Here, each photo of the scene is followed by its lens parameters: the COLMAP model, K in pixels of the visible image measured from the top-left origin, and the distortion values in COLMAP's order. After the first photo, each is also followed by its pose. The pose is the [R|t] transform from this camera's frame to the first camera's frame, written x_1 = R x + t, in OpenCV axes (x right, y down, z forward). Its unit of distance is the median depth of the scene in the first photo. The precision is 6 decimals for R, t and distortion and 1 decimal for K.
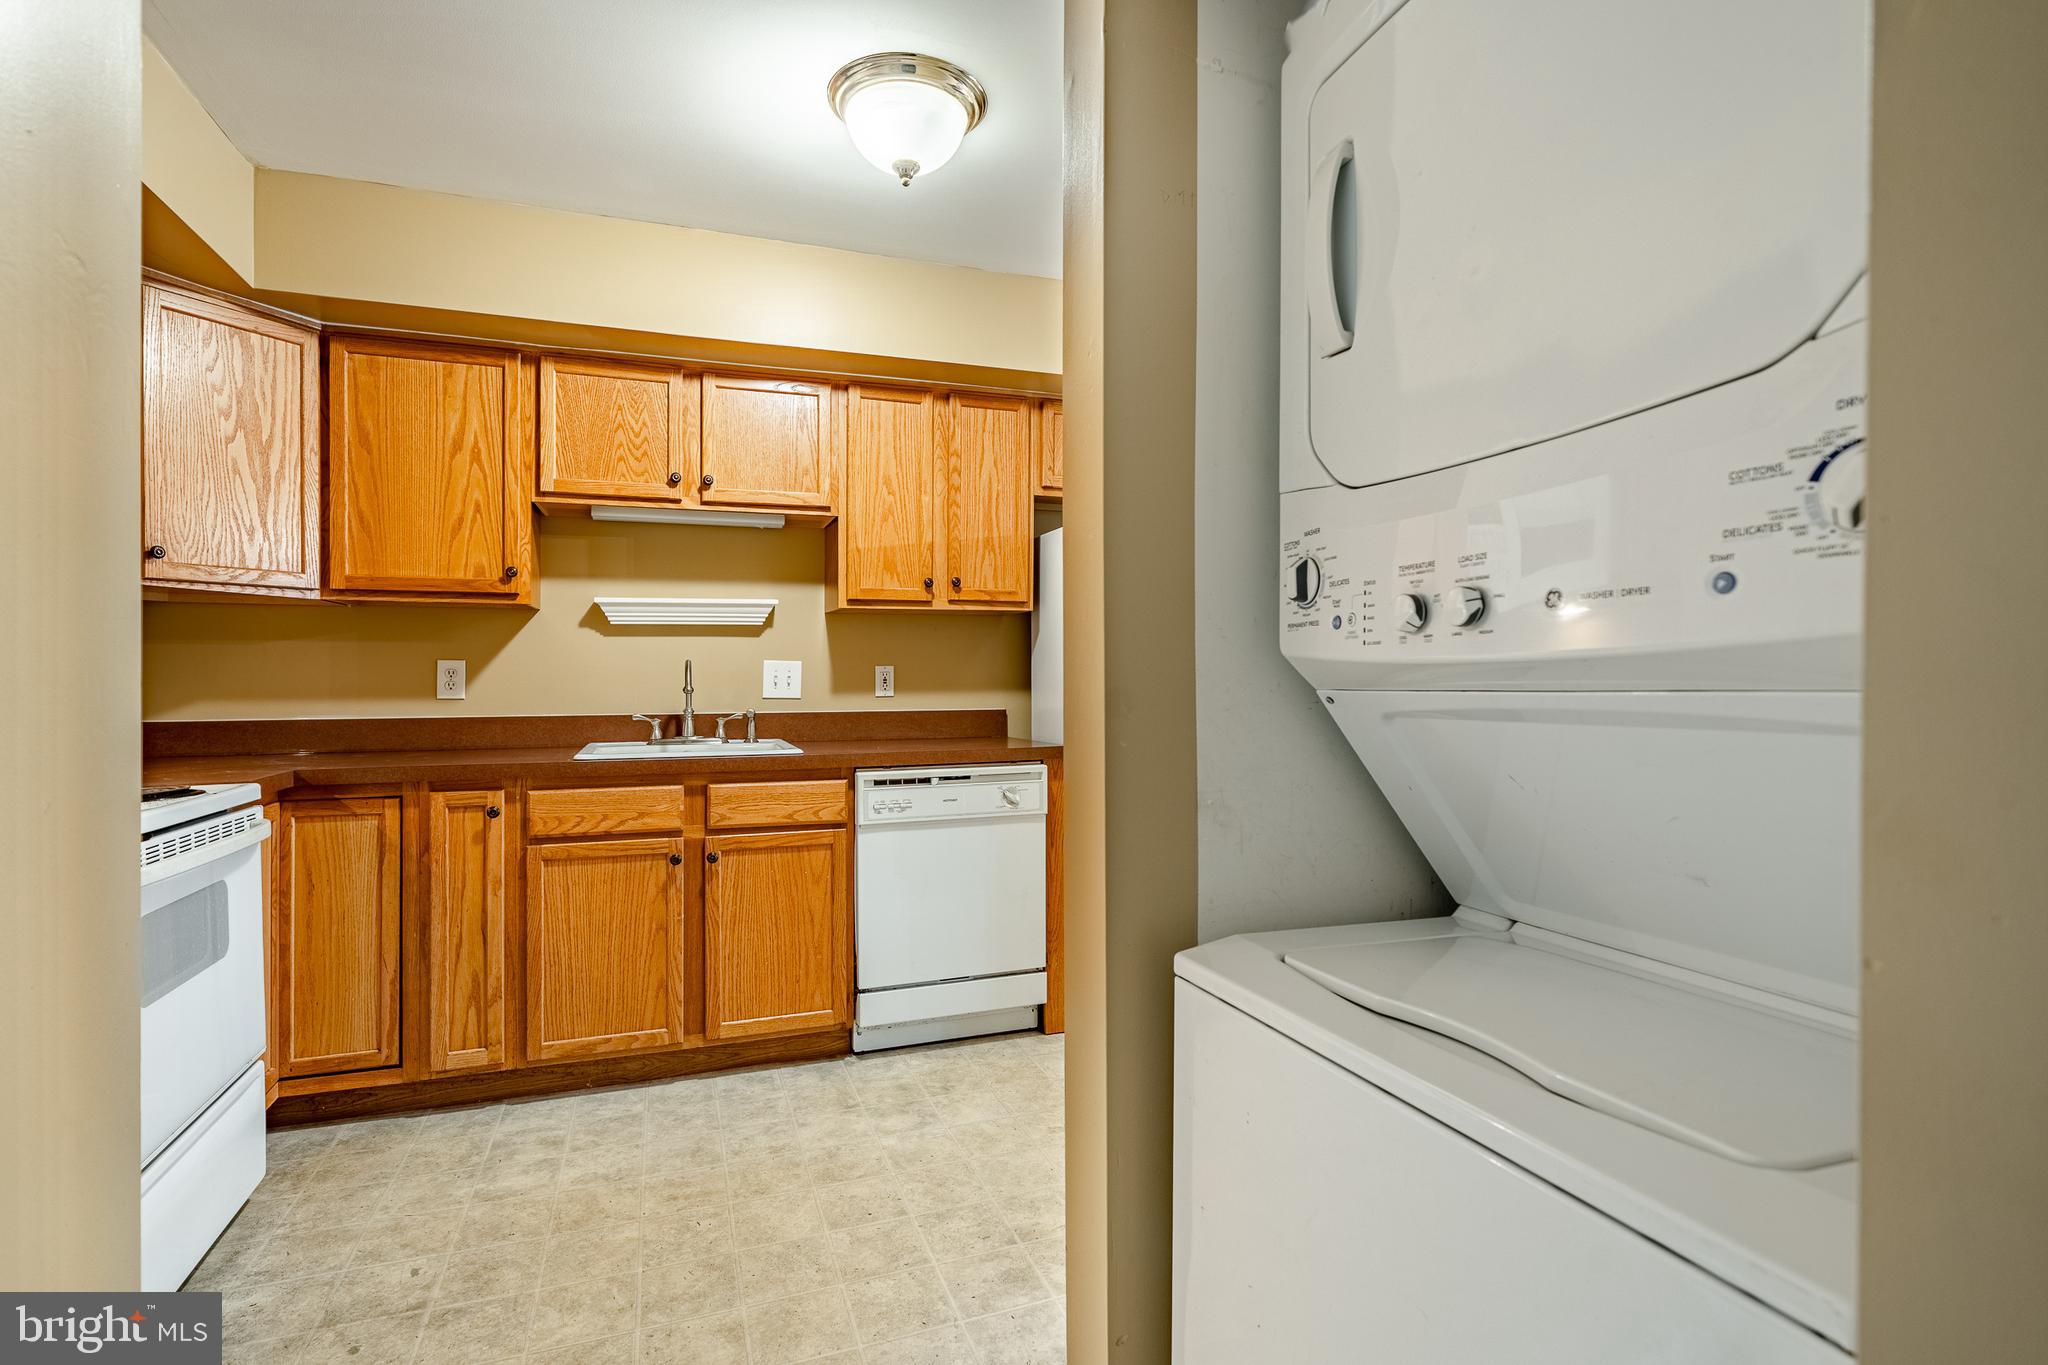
lens RADIAL K [[963.7, 0, 1036.1], [0, 963.7, 695.1], [0, 0, 1]] dist [-0.016384, -0.000088]
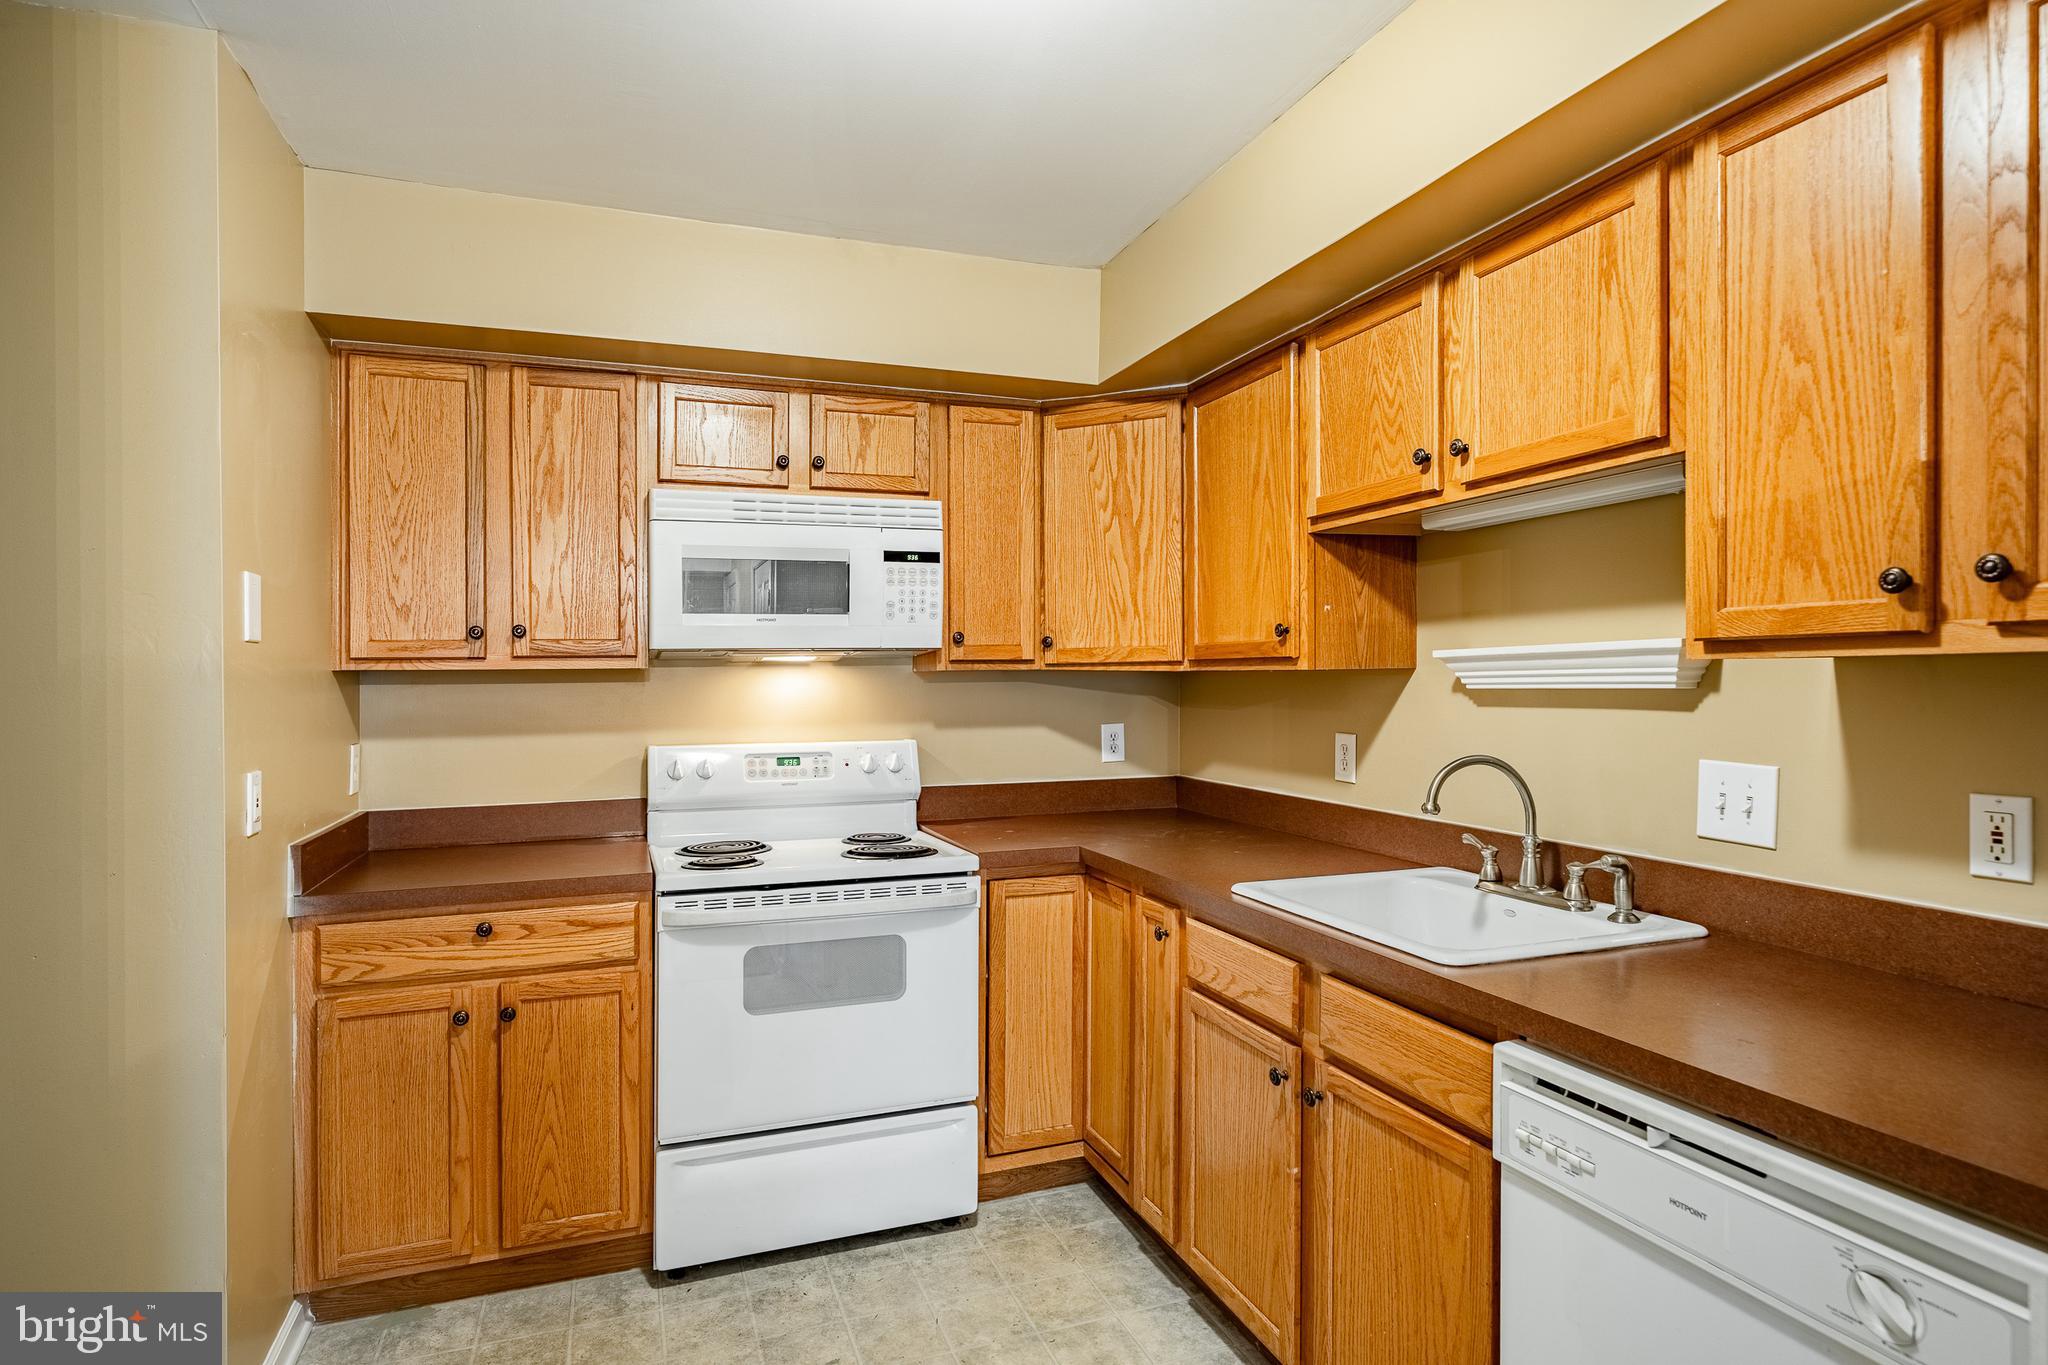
lens RADIAL K [[1076.0, 0, 997.4], [0, 1076.0, 692.0], [0, 0, 1]] dist [-0.001436, 0.000295]
pose [[-0.013303, 0.017691, -0.999755, 0.329379], [-0.011059, 0.999780, 0.017839, -0.092951], [0.999850, 0.011293, -0.013105, 0.792112]]
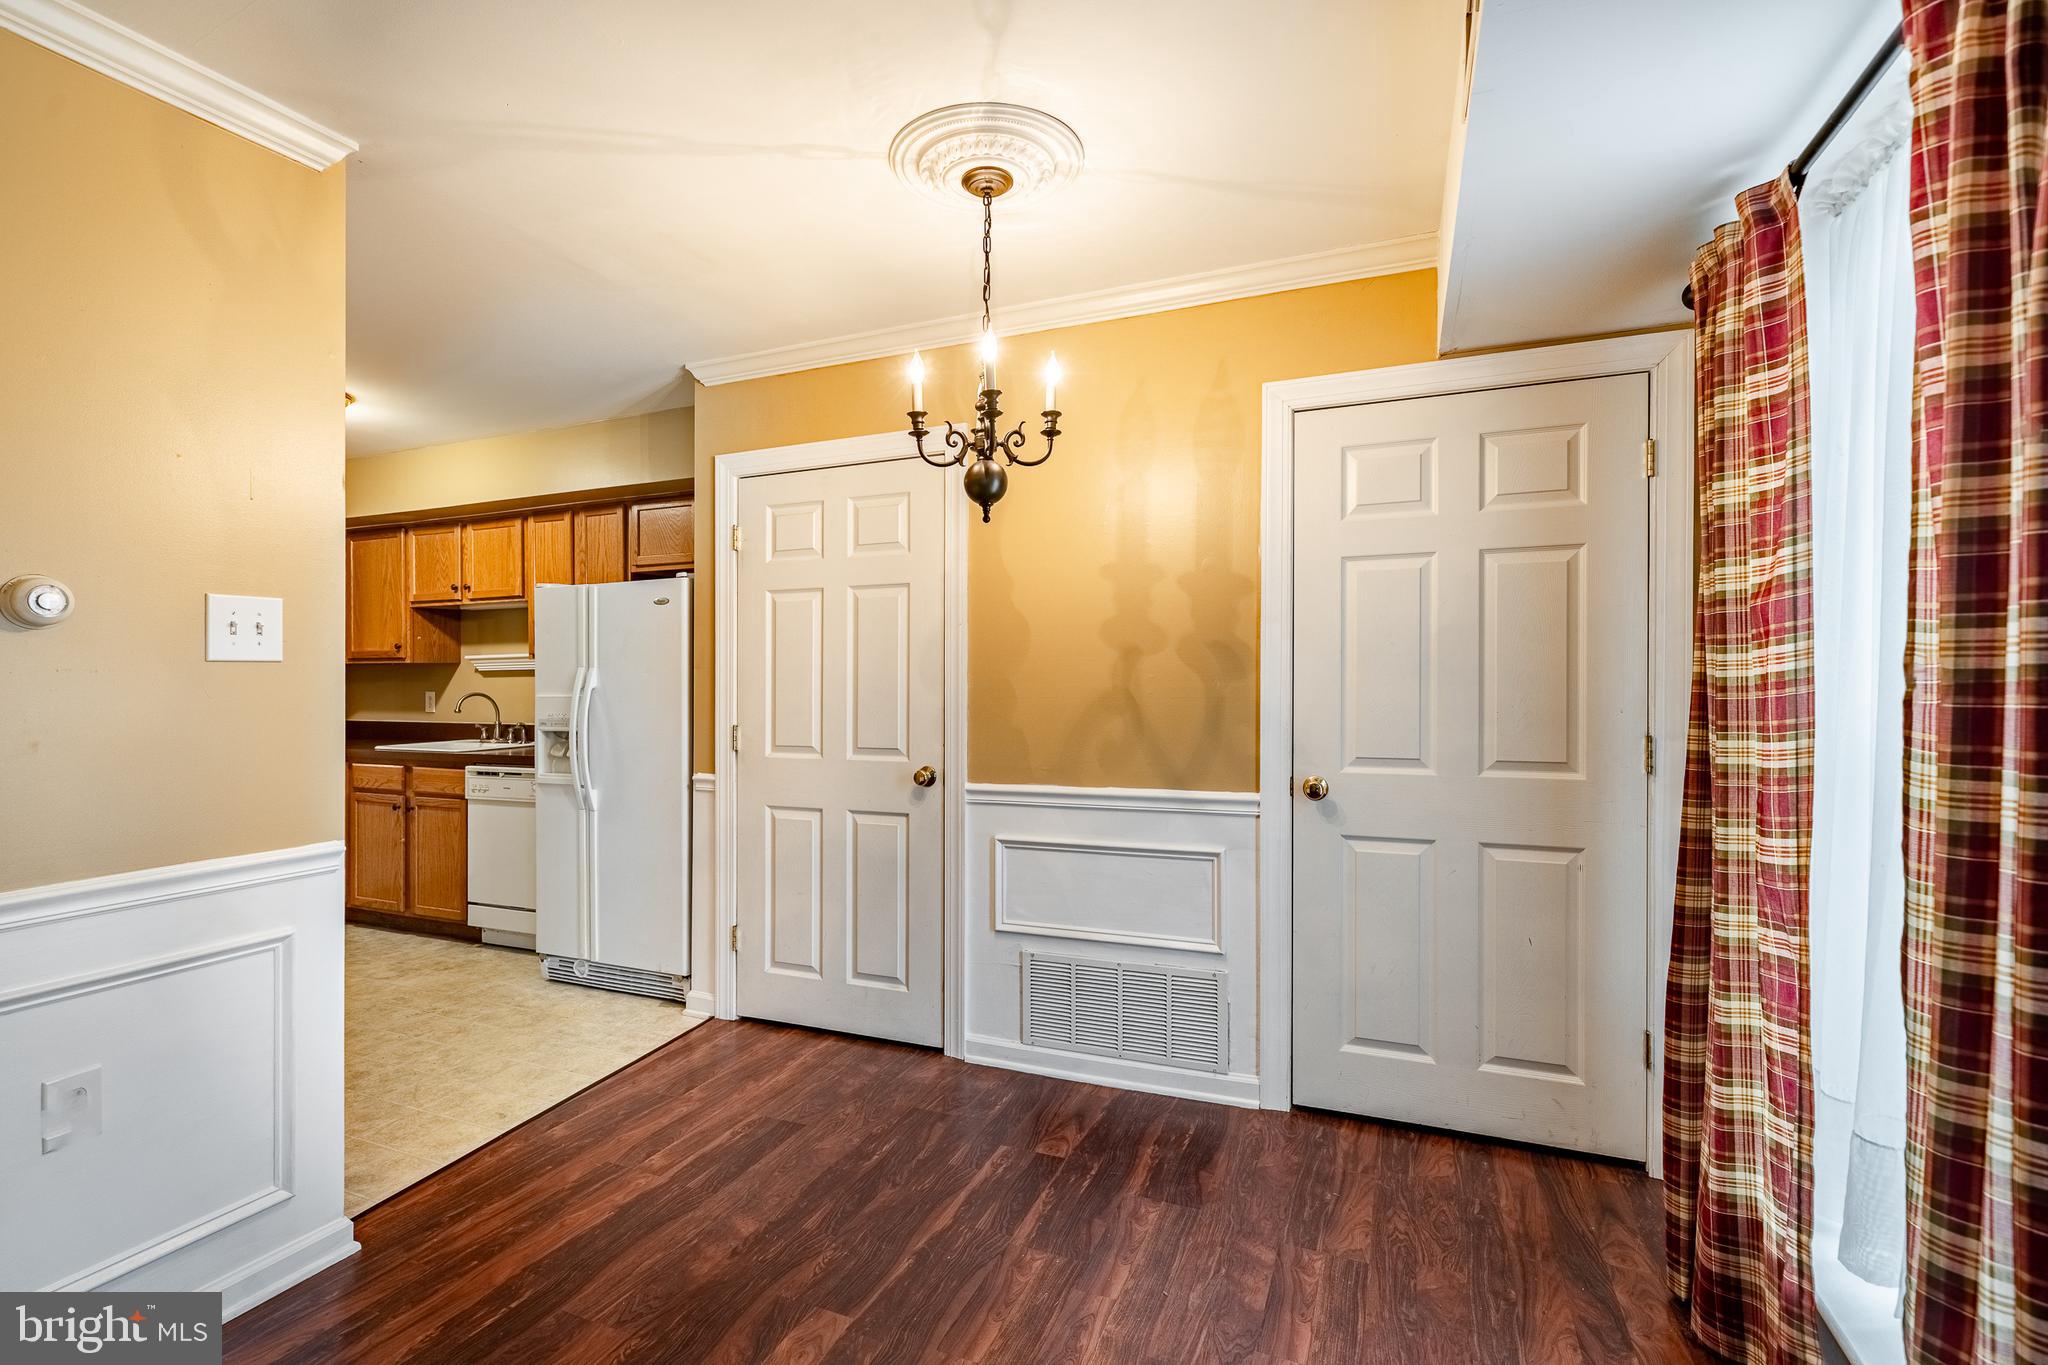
lens RADIAL K [[933.0, 0, 1024.0], [0, 933.0, 682.5], [0, 0, 1]] dist [-0.003813, 0.000162]
pose [[0.736720, 0.003031, -0.676192, 1.599244], [-0.008952, 0.999946, -0.005271, -0.060452], [0.676139, 0.009937, 0.736707, 0.494859]]
